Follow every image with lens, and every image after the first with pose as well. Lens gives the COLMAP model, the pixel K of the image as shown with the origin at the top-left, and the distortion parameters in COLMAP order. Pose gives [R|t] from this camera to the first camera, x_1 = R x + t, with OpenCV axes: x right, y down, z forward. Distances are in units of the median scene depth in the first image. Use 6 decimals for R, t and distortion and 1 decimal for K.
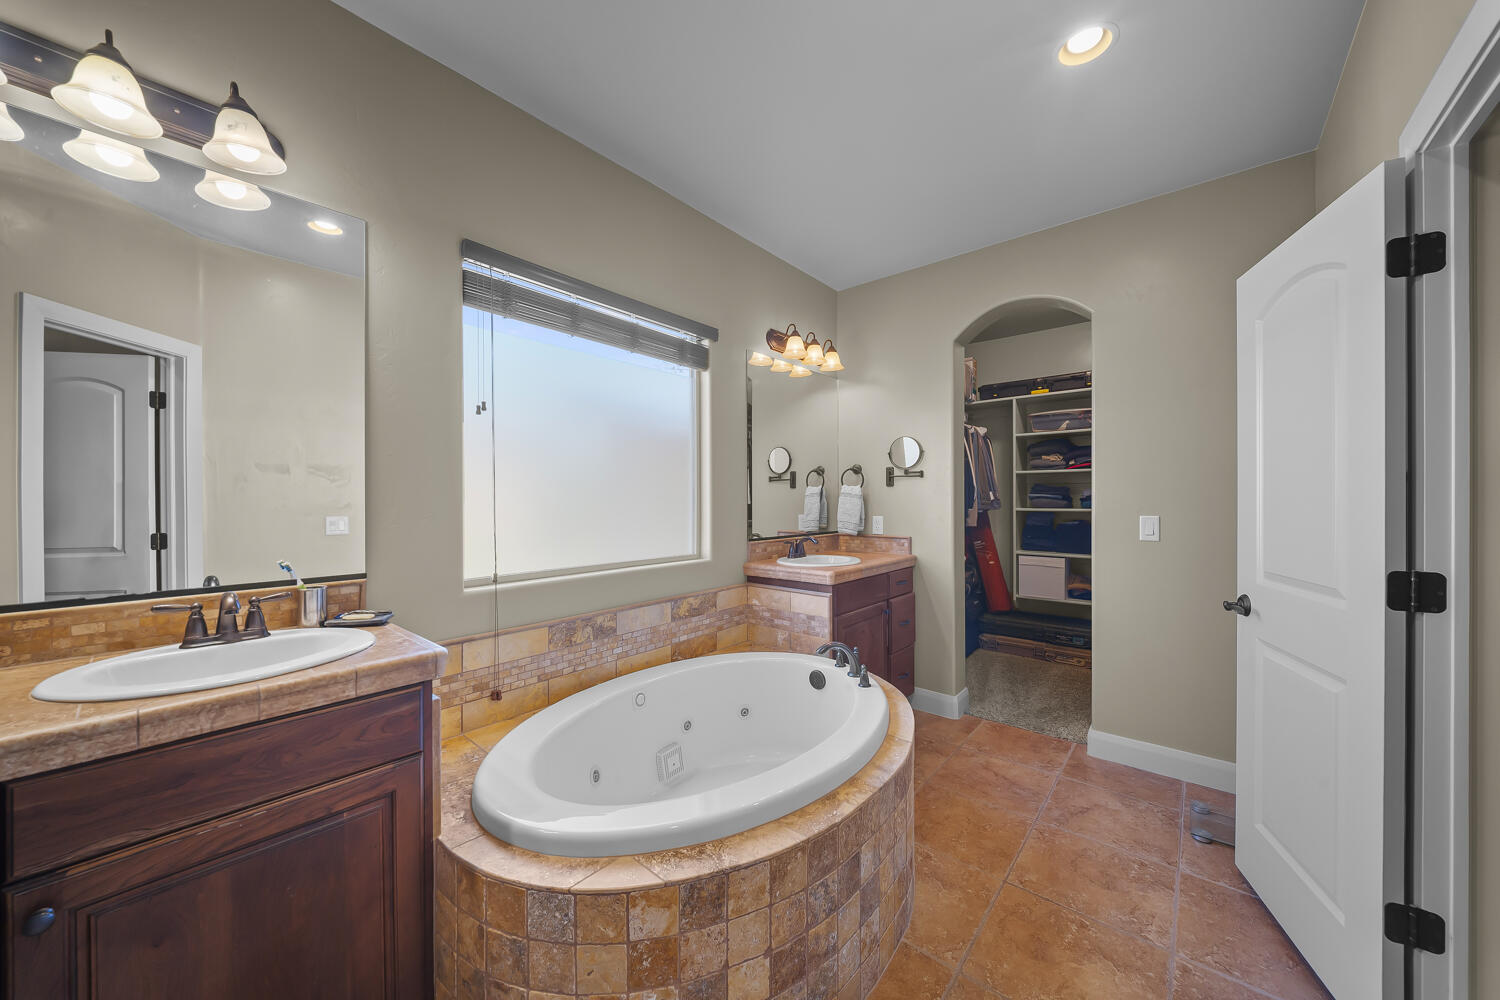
lens RADIAL K [[525.2, 0, 750.2], [0, 525.2, 500.2], [0, 0, 1]] dist [0.000126, -0.000408]
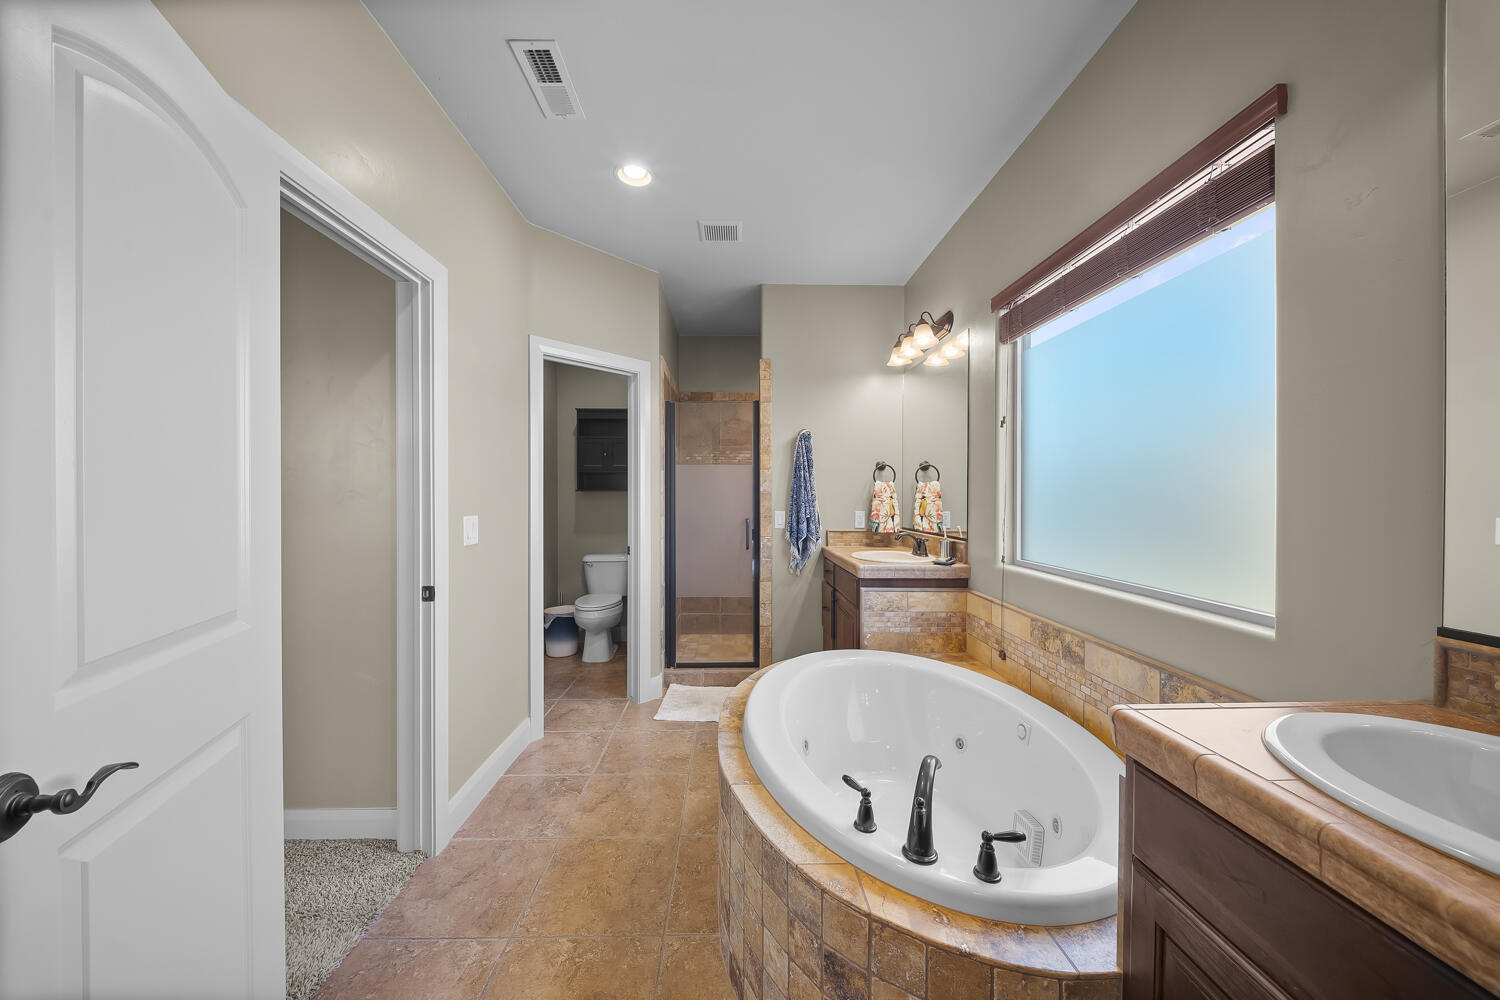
lens RADIAL K [[525.2, 0, 739.2], [0, 525.2, 495.1], [0, 0, 1]] dist [0.000126, -0.000408]
pose [[-0.748312, -0.000117, -0.663347, 0.591832], [-0.001168, 0.999999, 0.001142, -0.001532], [0.663346, 0.001630, -0.748311, 1.137379]]
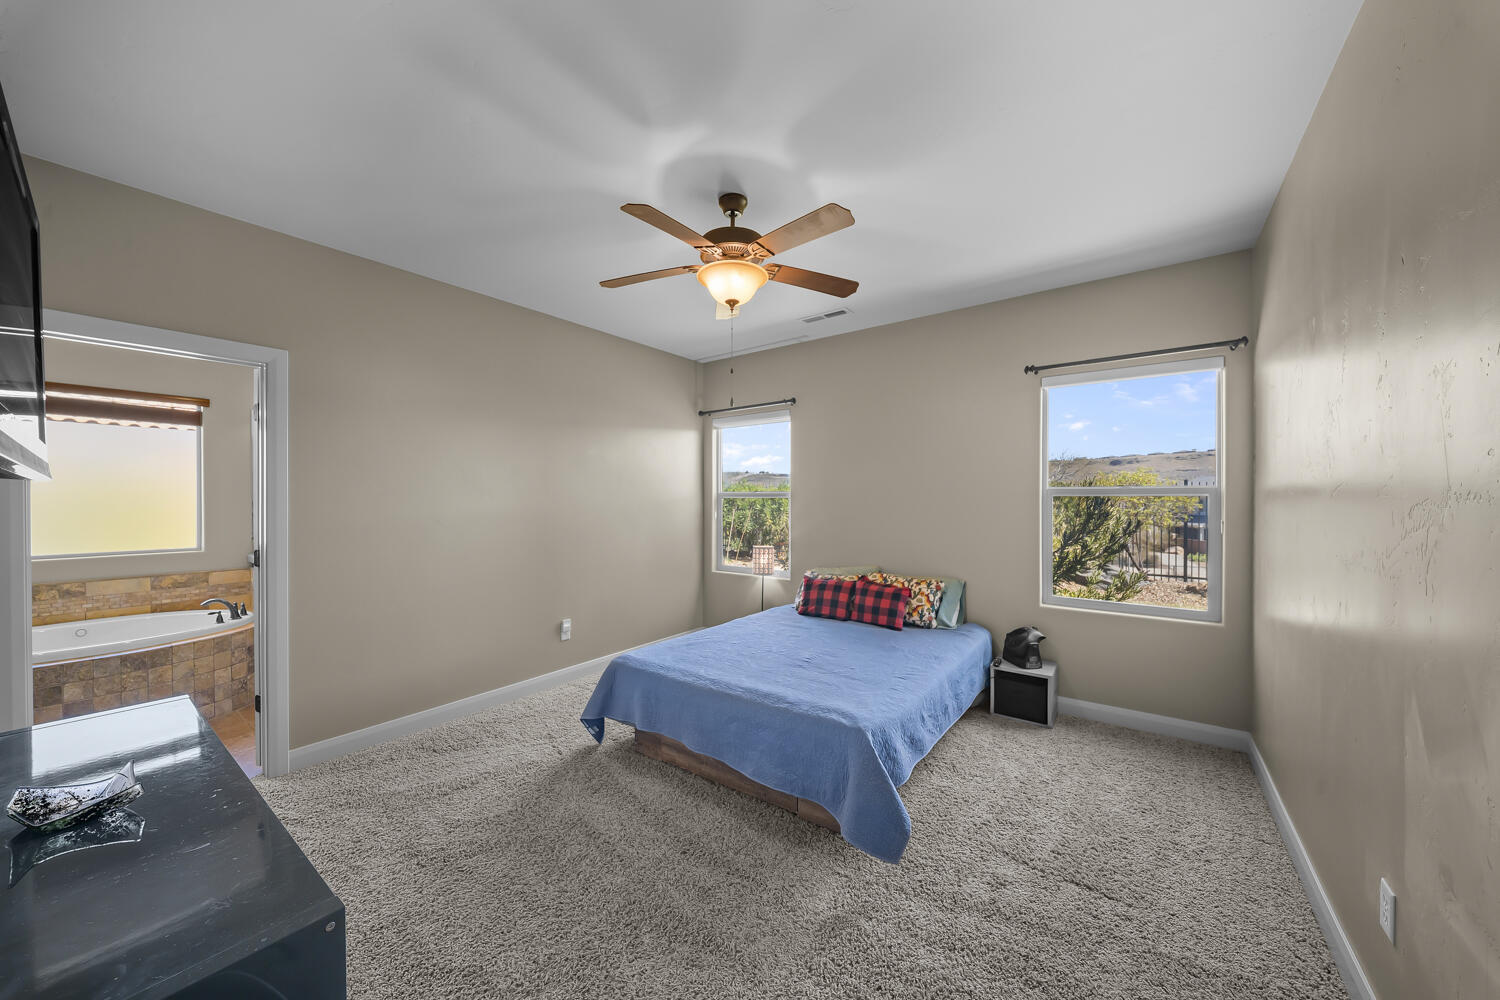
lens RADIAL K [[525.2, 0, 729.6], [0, 525.2, 502.1], [0, 0, 1]] dist [0.000126, -0.000408]
pose [[0.998236, 0.005227, 0.059133, 1.513503], [-0.005432, 0.999980, 0.003306, -0.048950], [-0.059115, -0.003621, 0.998245, -0.689274]]
